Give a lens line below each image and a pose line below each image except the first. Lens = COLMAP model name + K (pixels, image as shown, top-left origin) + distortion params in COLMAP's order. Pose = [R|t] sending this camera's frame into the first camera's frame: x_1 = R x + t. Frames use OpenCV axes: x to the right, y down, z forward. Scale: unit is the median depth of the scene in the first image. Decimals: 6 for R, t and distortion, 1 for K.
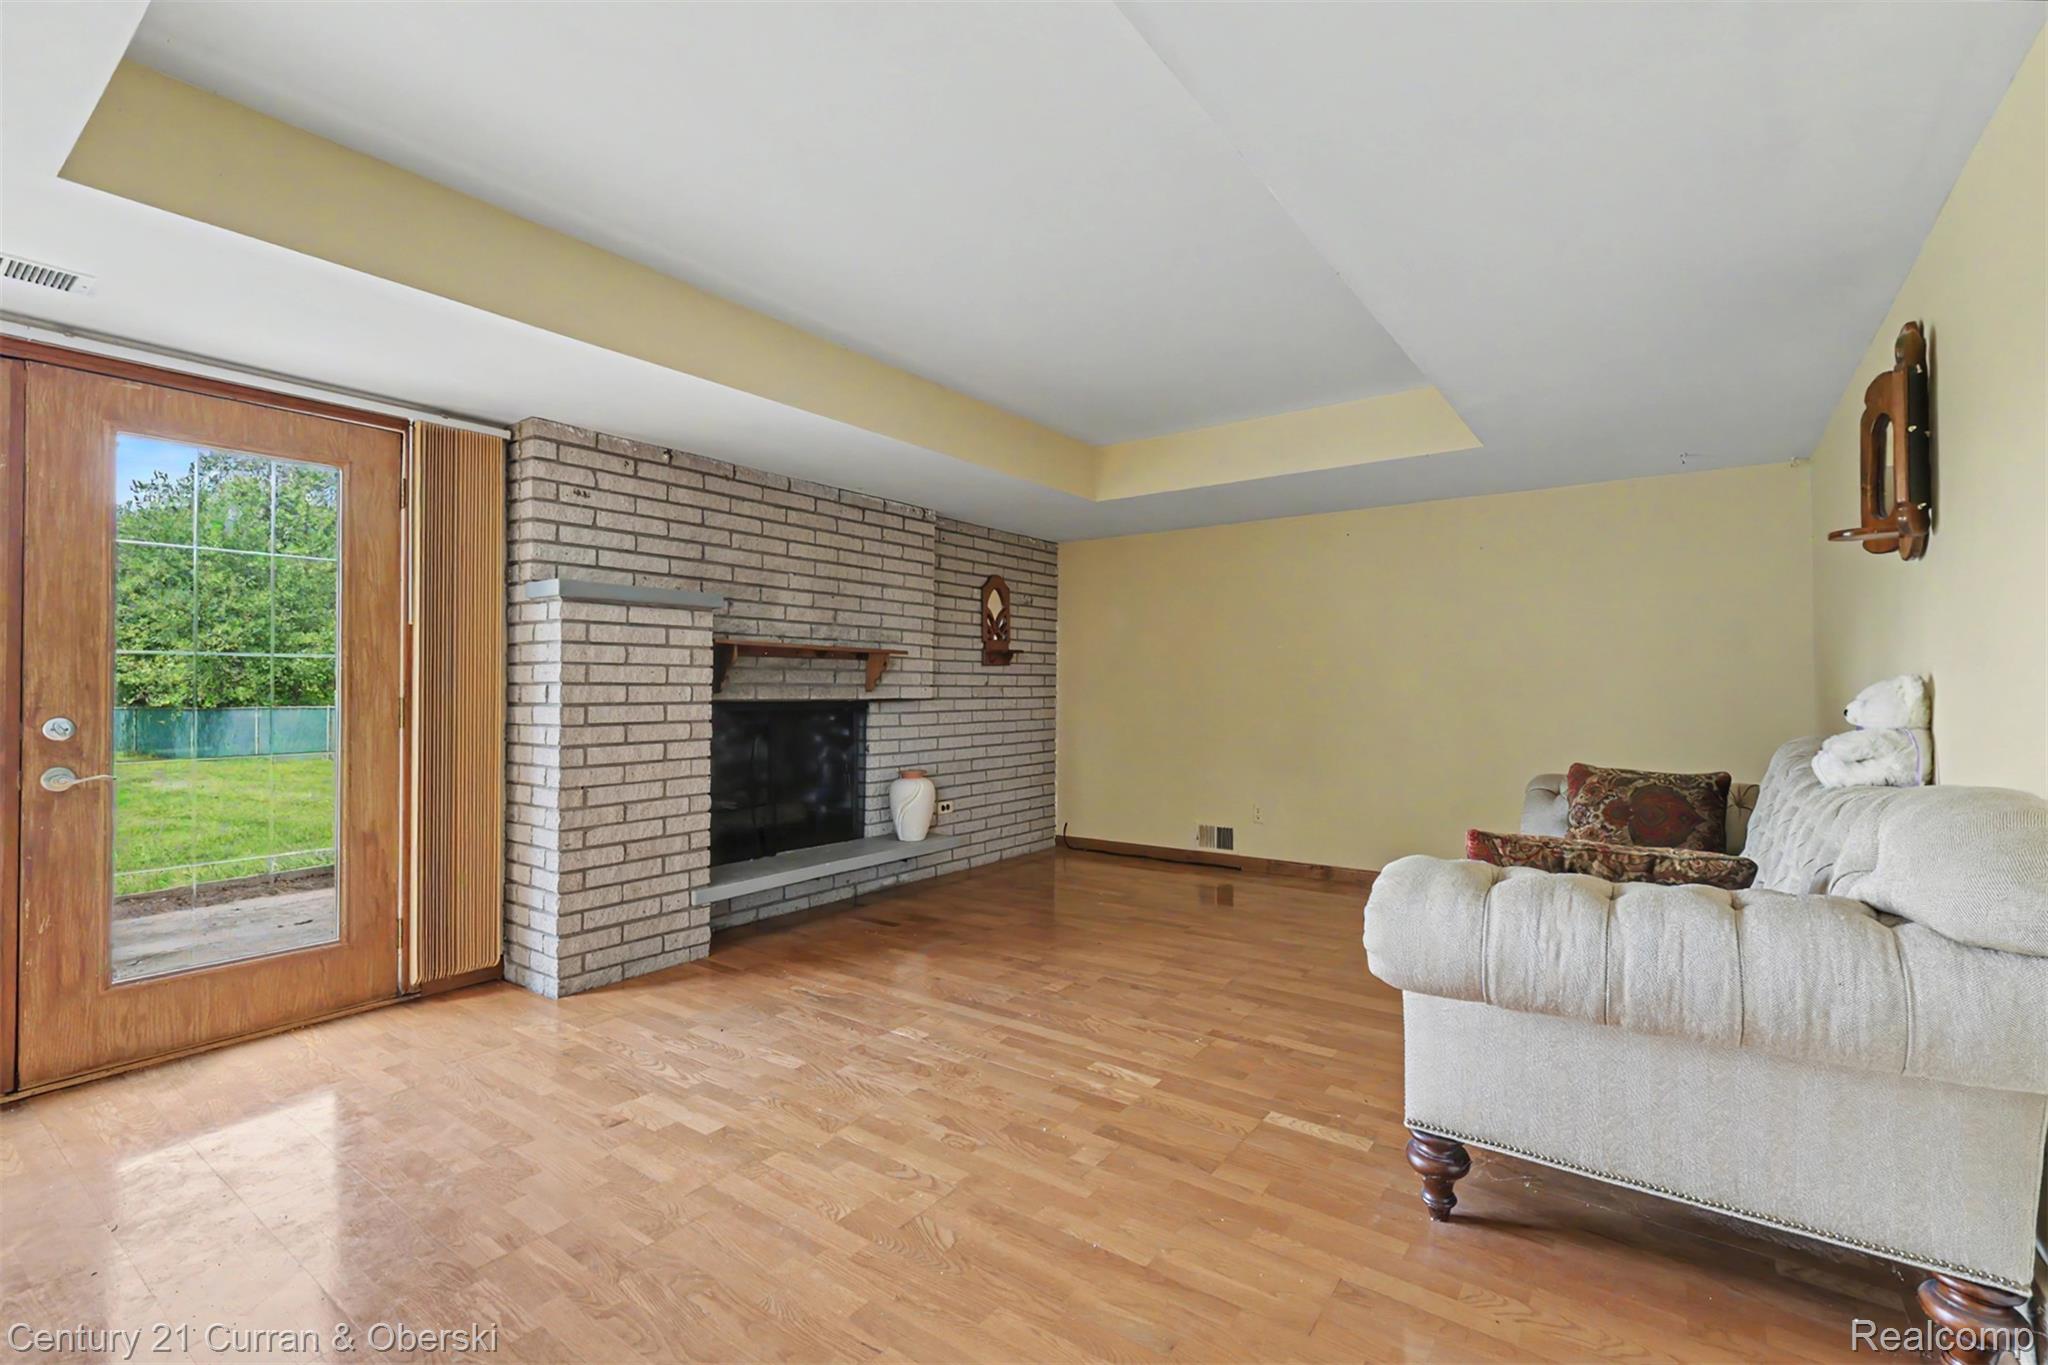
lens RADIAL K [[898.4, 0, 1014.7], [0, 898.4, 679.4], [0, 0, 1]] dist [0.007489, -0.001629]
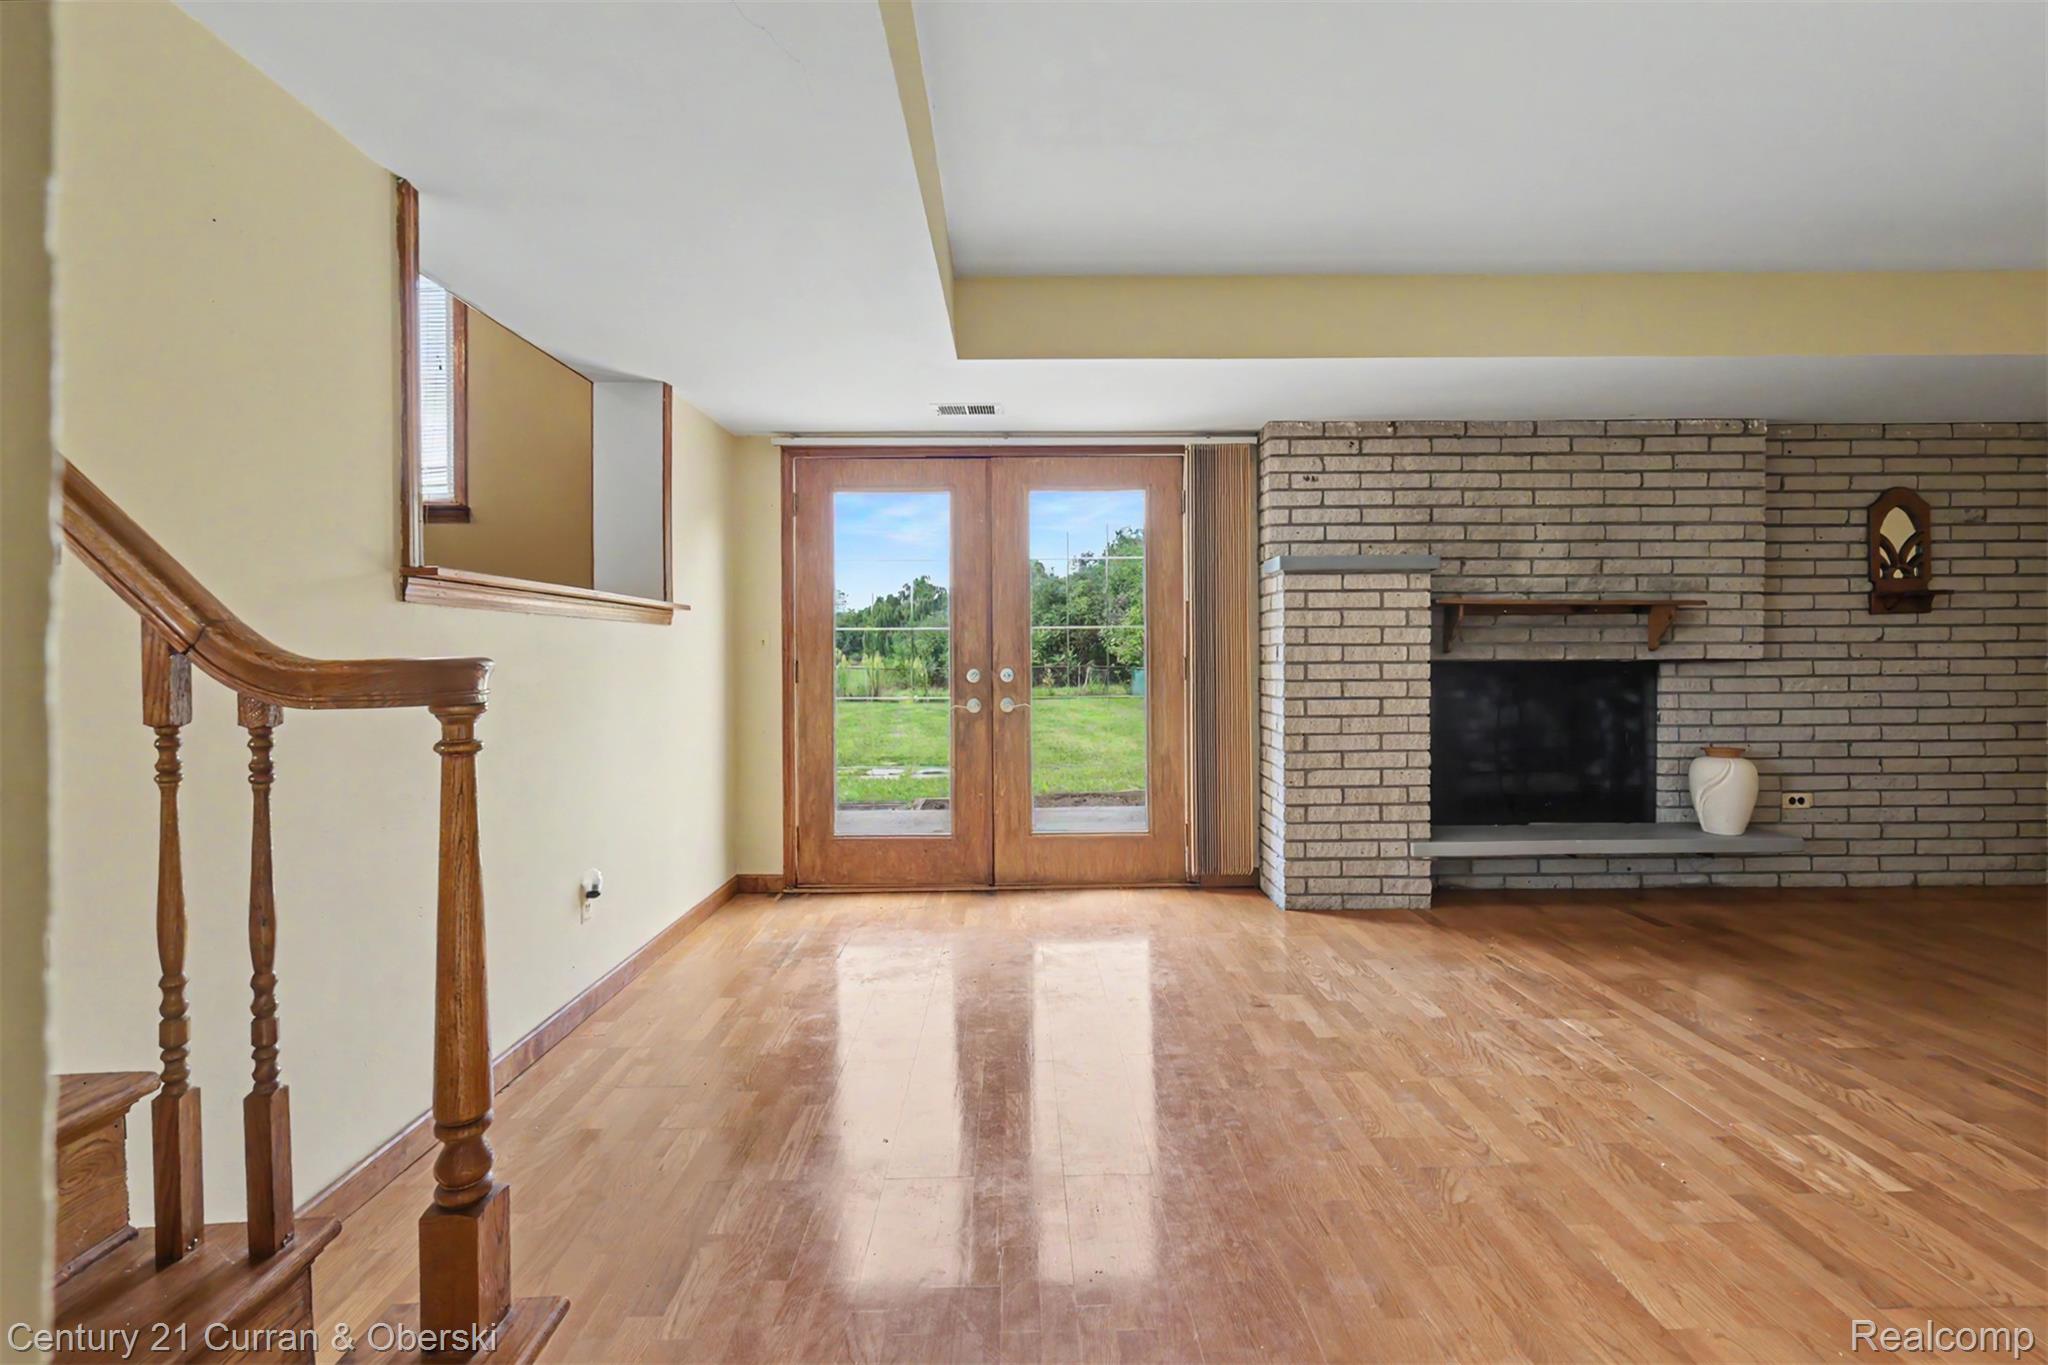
lens RADIAL K [[898.4, 0, 1030.2], [0, 898.4, 659.2], [0, 0, 1]] dist [0.007489, -0.001629]
pose [[0.611606, -0.000177, -0.791163, 0.189832], [0.014032, 0.999845, 0.010624, 0.005459], [0.791038, -0.017599, 0.611513, 0.013323]]
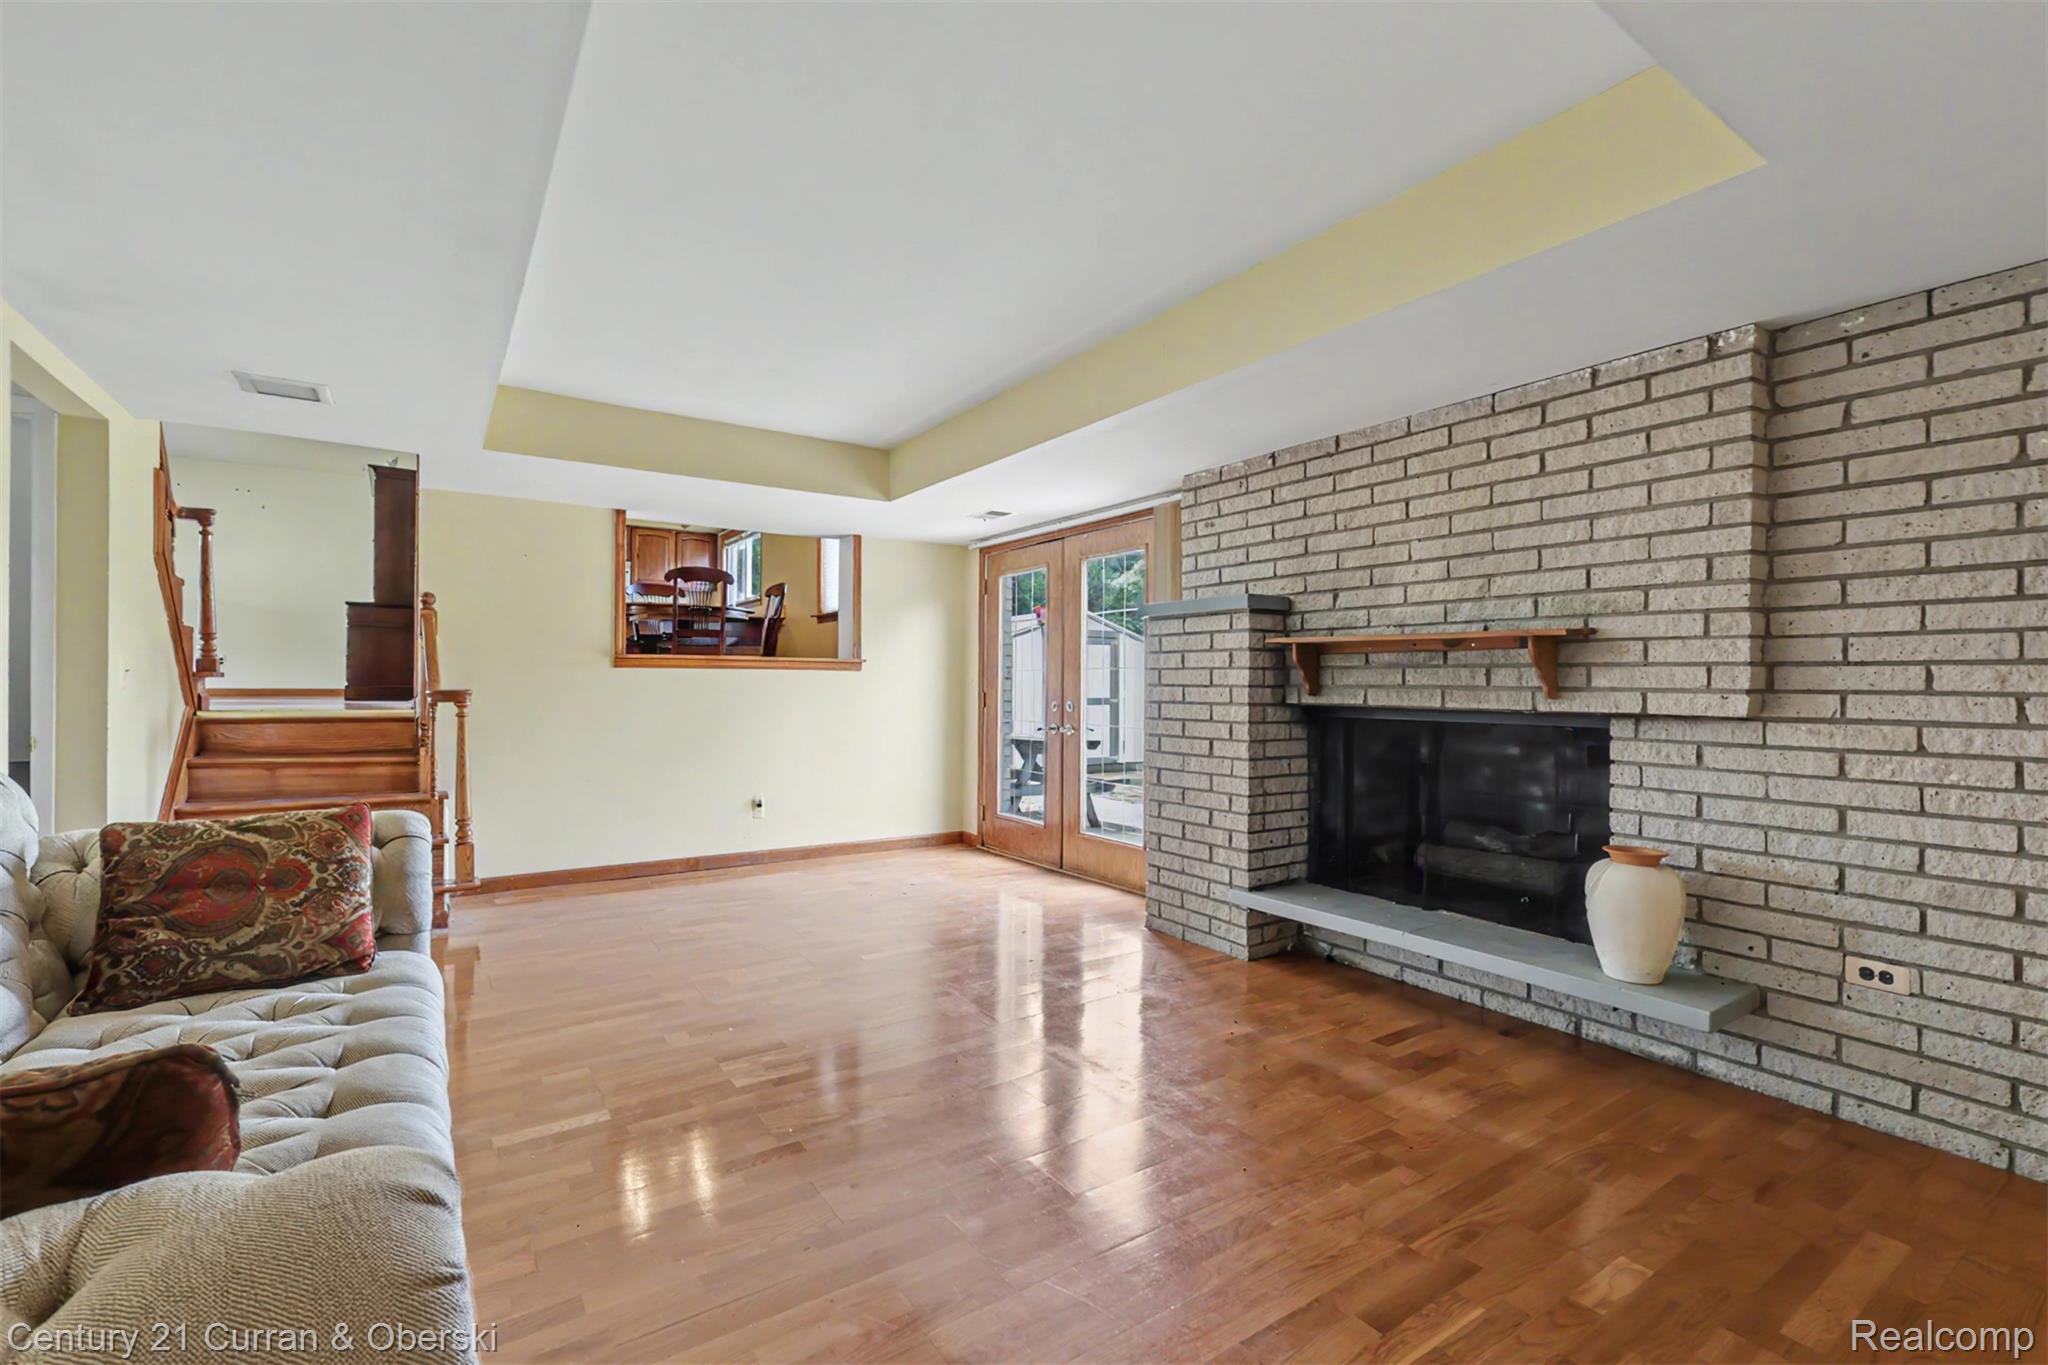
lens RADIAL K [[898.4, 0, 1039.7], [0, 898.4, 684.2], [0, 0, 1]] dist [0.007489, -0.001629]
pose [[-0.319593, -0.001526, -0.947554, 0.652468], [0.001771, 0.999996, -0.002208, 0.005118], [0.947553, -0.002383, -0.319589, 1.073203]]
